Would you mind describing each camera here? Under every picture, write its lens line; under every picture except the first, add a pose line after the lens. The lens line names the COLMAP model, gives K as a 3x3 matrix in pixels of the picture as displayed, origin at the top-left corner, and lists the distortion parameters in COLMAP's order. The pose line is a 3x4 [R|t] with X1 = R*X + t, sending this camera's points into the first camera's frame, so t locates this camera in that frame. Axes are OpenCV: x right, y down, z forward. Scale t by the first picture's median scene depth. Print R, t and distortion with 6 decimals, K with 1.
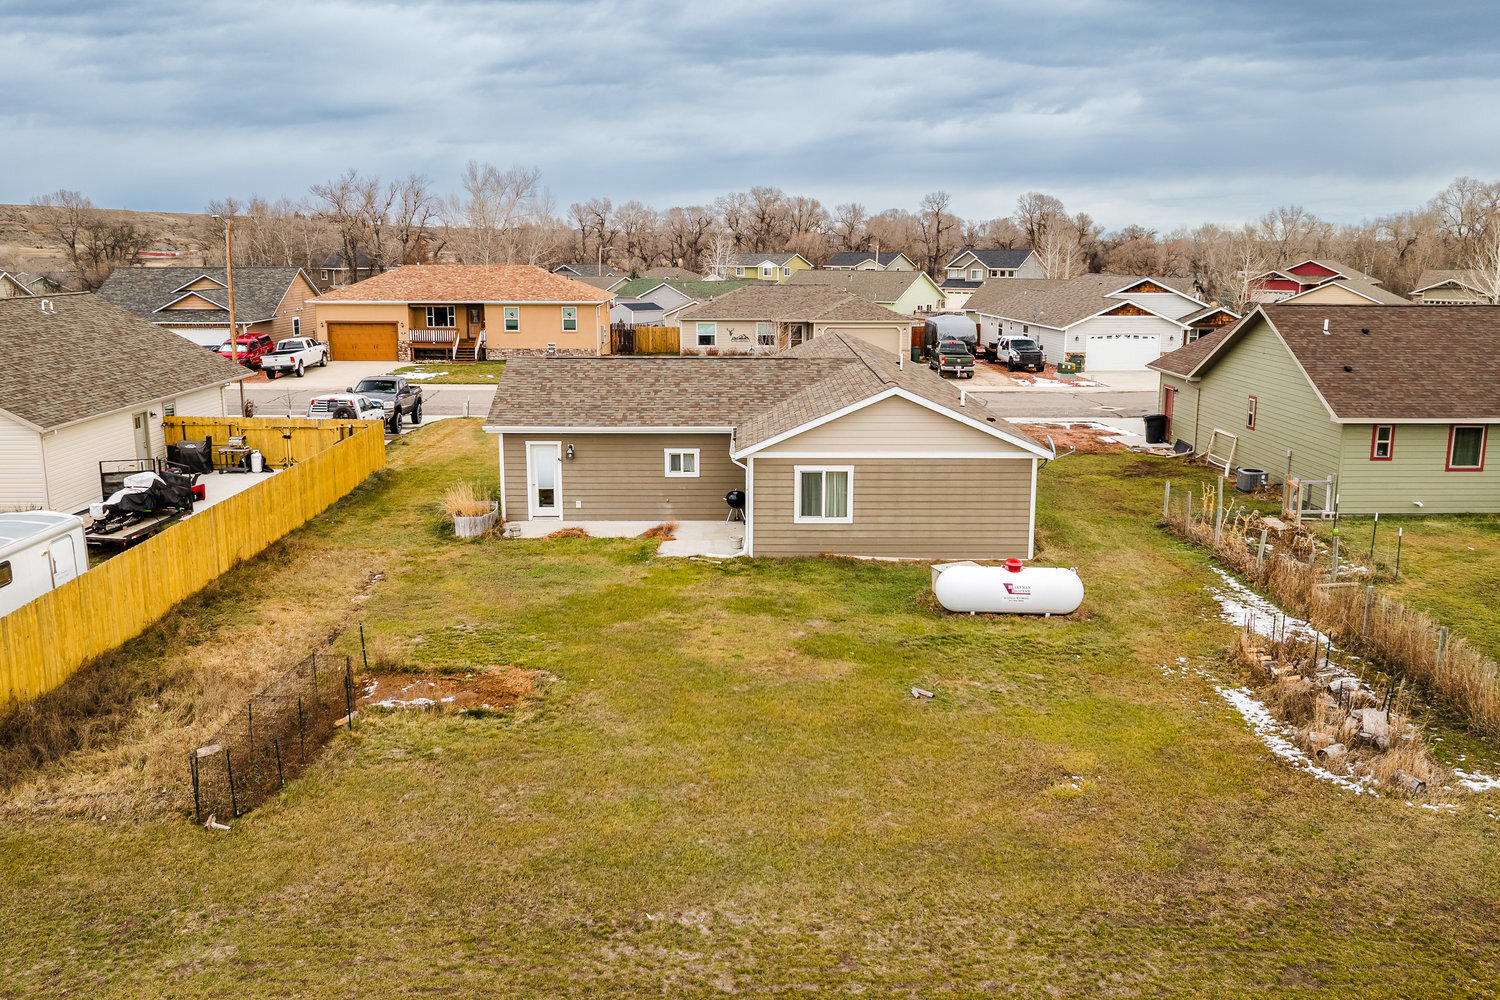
lens RADIAL K [[1158.6, 0, 750.0], [0, 1158.6, 500.0], [0, 0, 1]] dist [-0.023477, -0.005827]
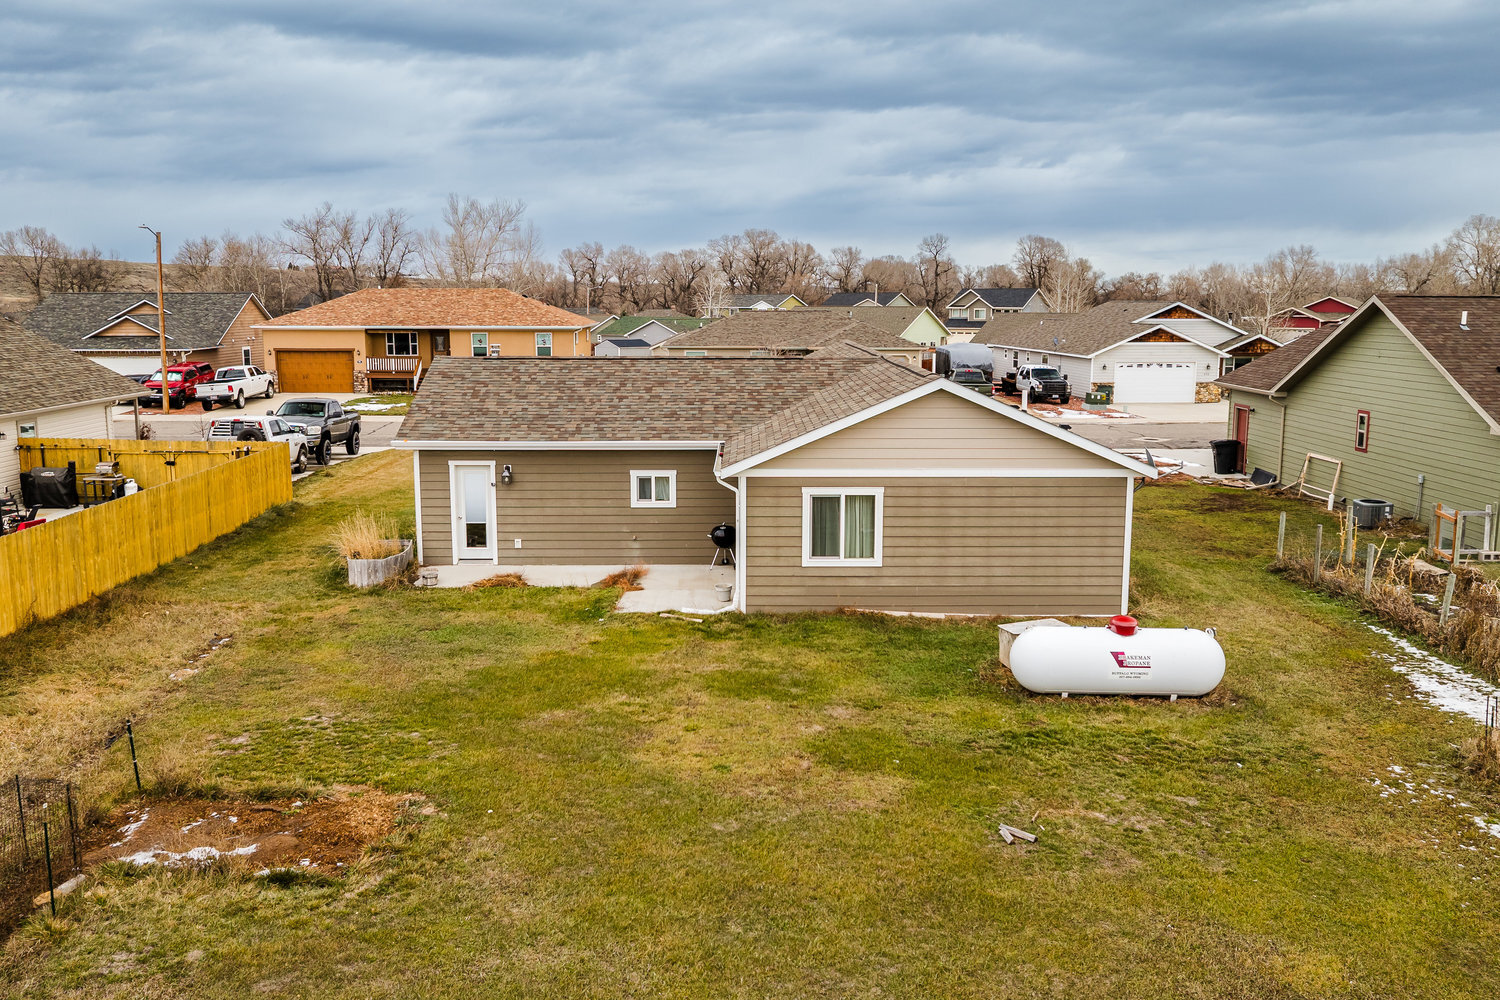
lens RADIAL K [[1158.6, 0, 750.0], [0, 1158.6, 500.0], [0, 0, 1]] dist [-0.023477, -0.005827]
pose [[0.999988, -0.001345, 0.004632, 0.001690], [0.001548, 0.999017, -0.044300, 0.009445], [-0.004568, 0.044306, 0.999008, 0.241846]]
